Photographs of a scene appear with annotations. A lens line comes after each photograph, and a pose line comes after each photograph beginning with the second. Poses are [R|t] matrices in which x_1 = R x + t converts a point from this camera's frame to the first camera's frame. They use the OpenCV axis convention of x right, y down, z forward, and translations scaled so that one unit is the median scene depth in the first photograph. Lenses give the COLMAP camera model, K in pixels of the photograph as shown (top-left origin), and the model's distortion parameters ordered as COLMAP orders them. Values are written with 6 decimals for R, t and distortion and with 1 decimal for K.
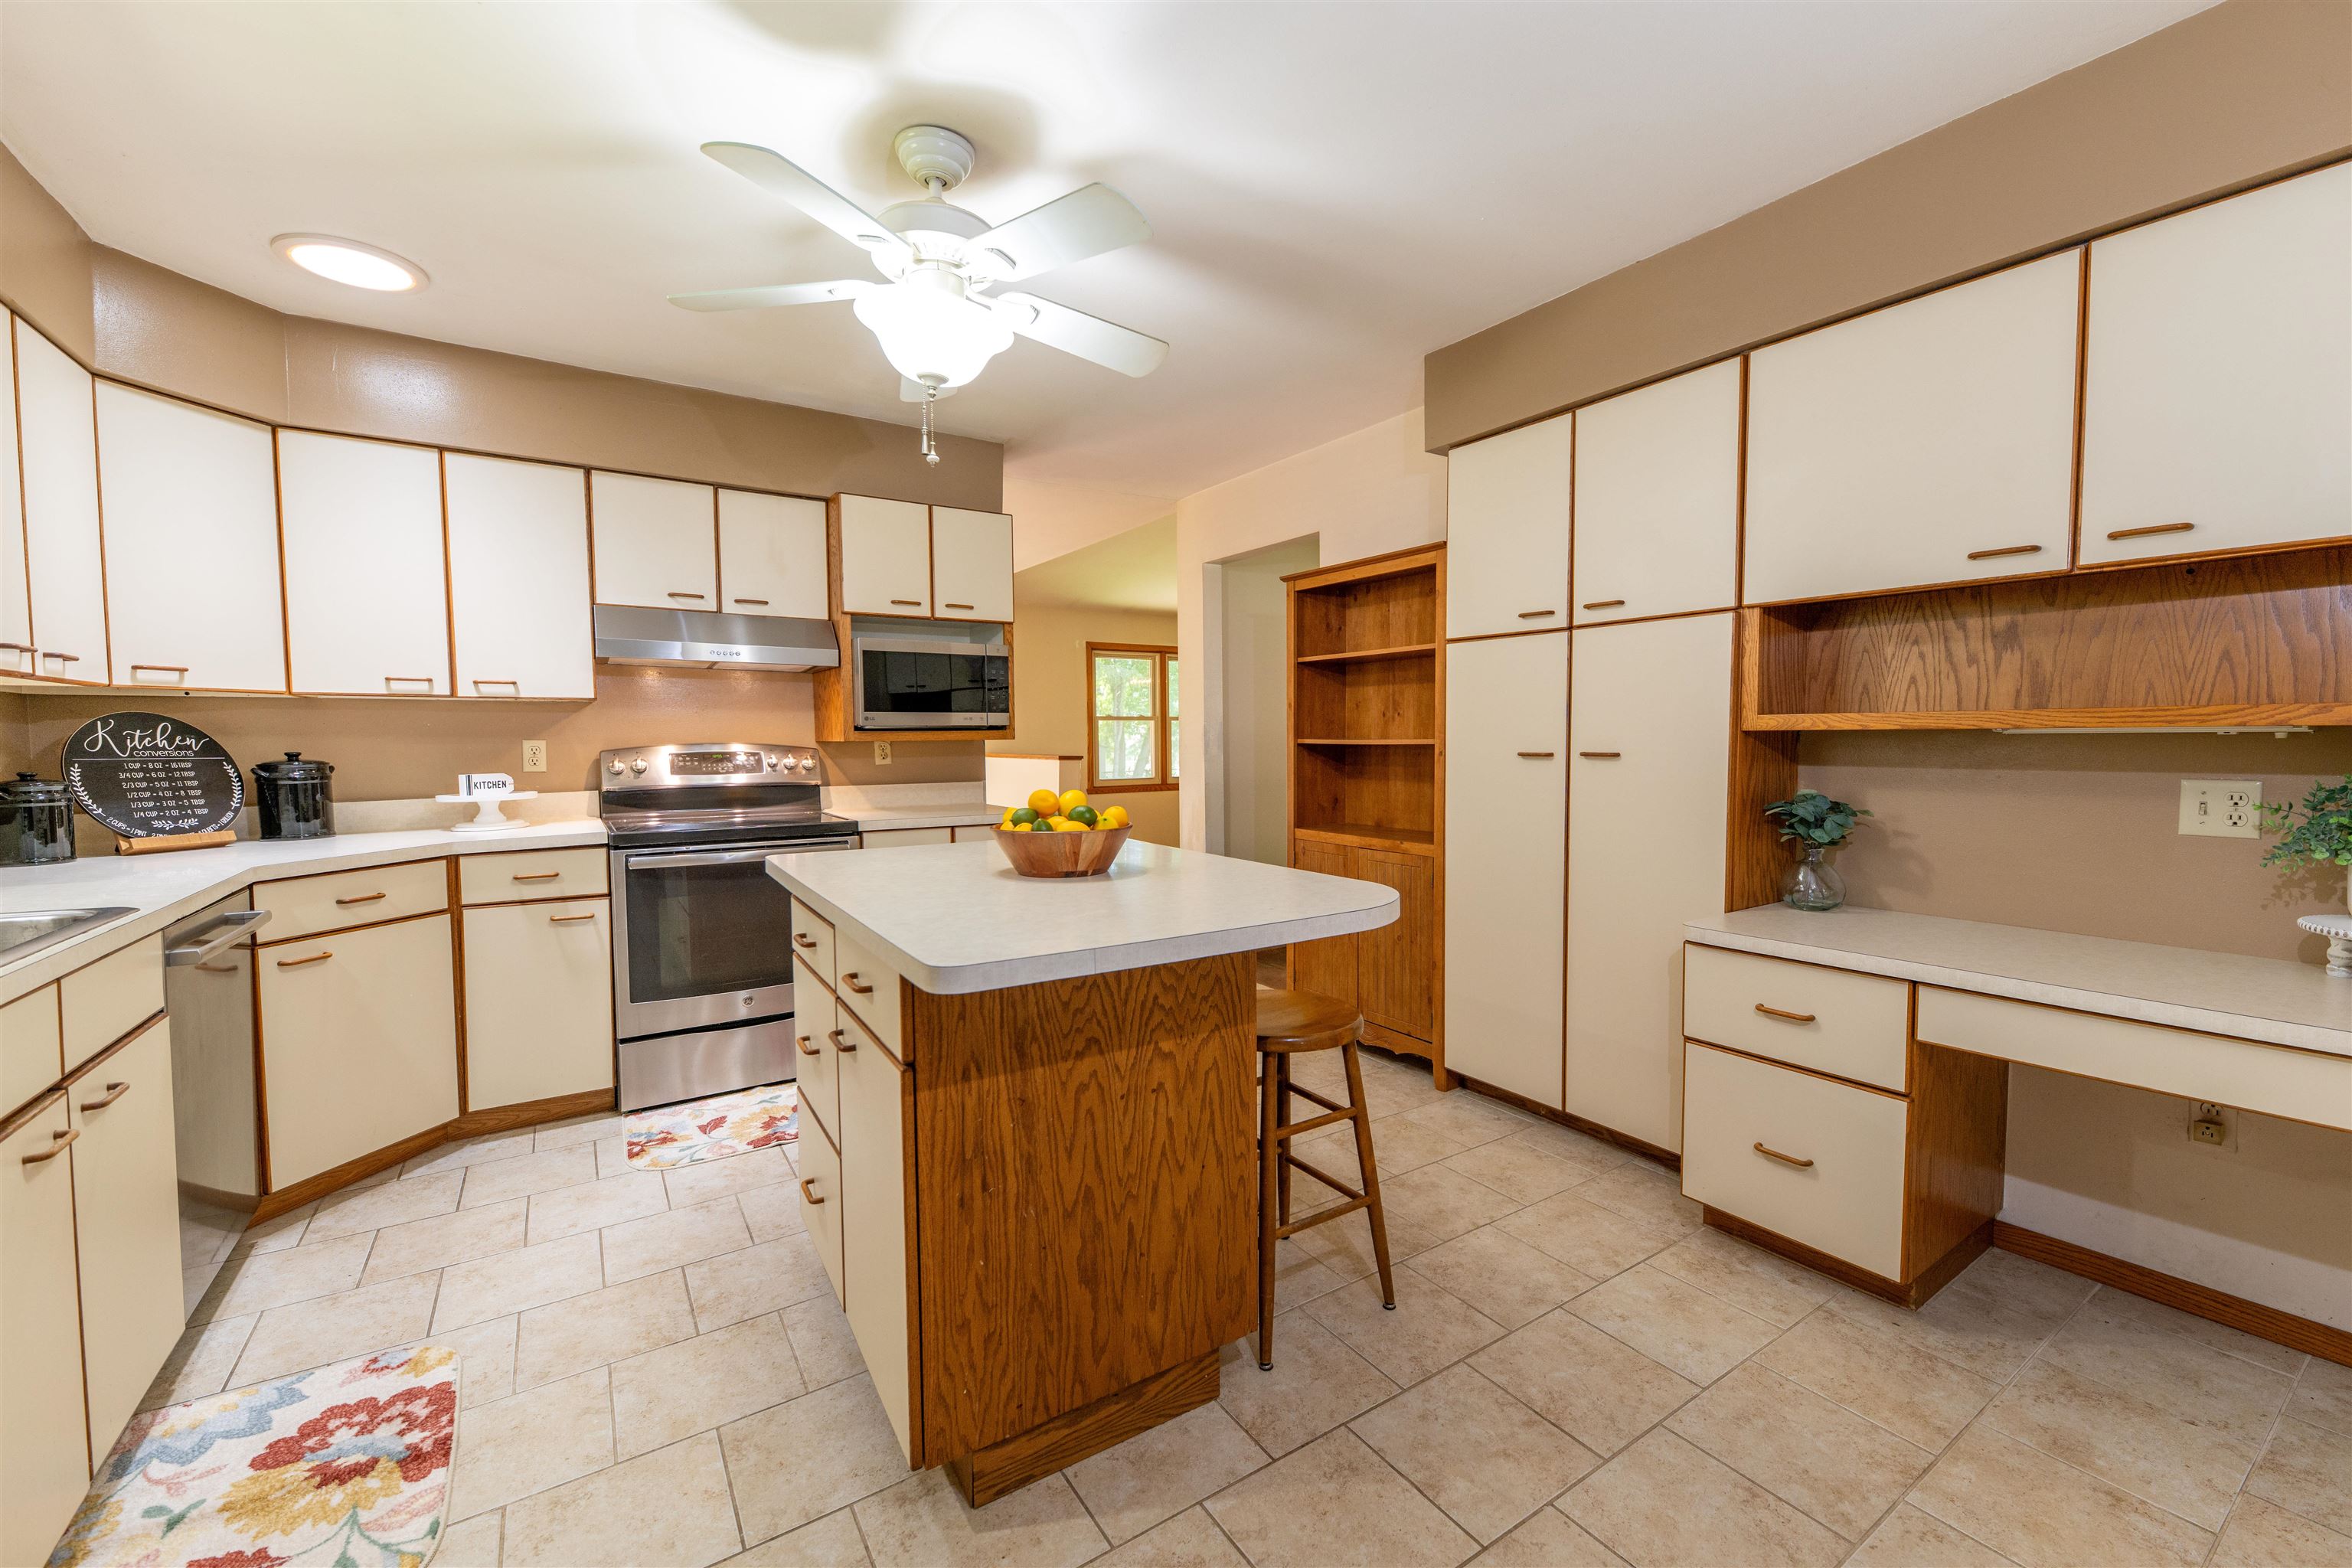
lens RADIAL K [[938.1, 0, 1215.6], [0, 938.1, 785.1], [0, 0, 1]] dist [0.007036, -0.006349]
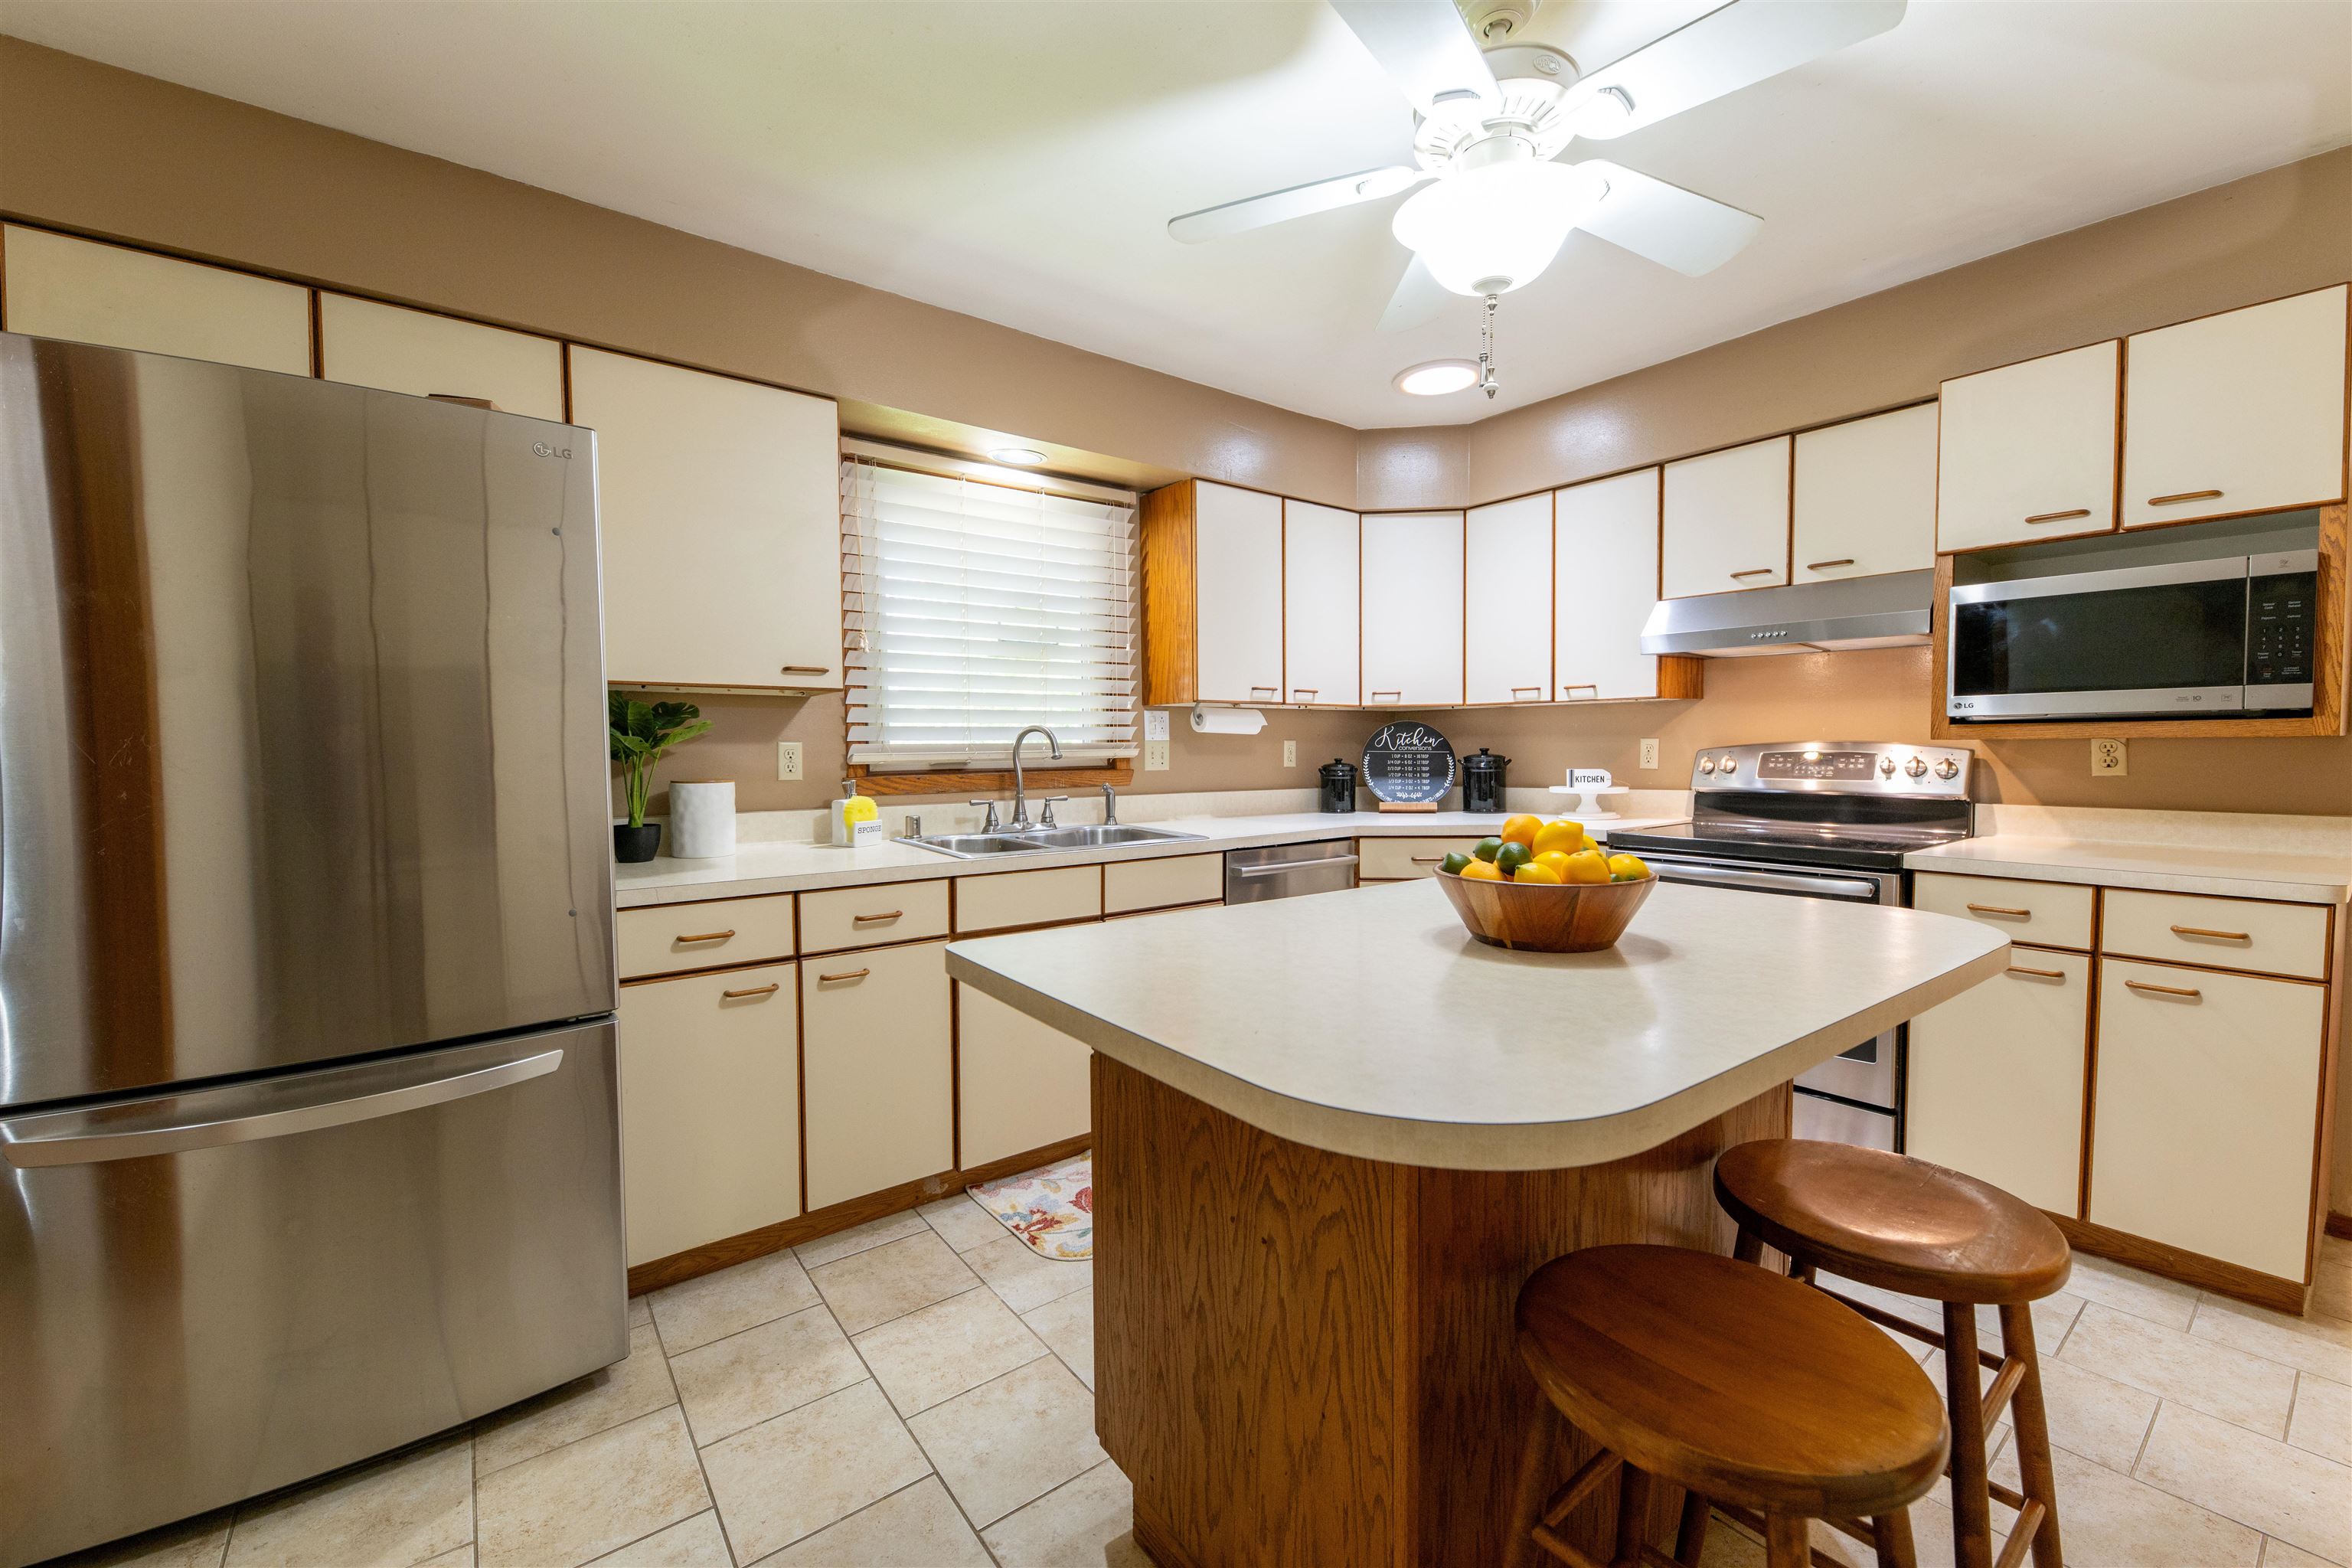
lens RADIAL K [[938.1, 0, 1163.5], [0, 938.1, 784.7], [0, 0, 1]] dist [0.007036, -0.006349]
pose [[0.046188, 0.048259, -0.997766, 0.419892], [-0.041423, 0.998066, 0.046356, -0.032435], [0.998074, 0.039189, 0.048098, 0.592917]]
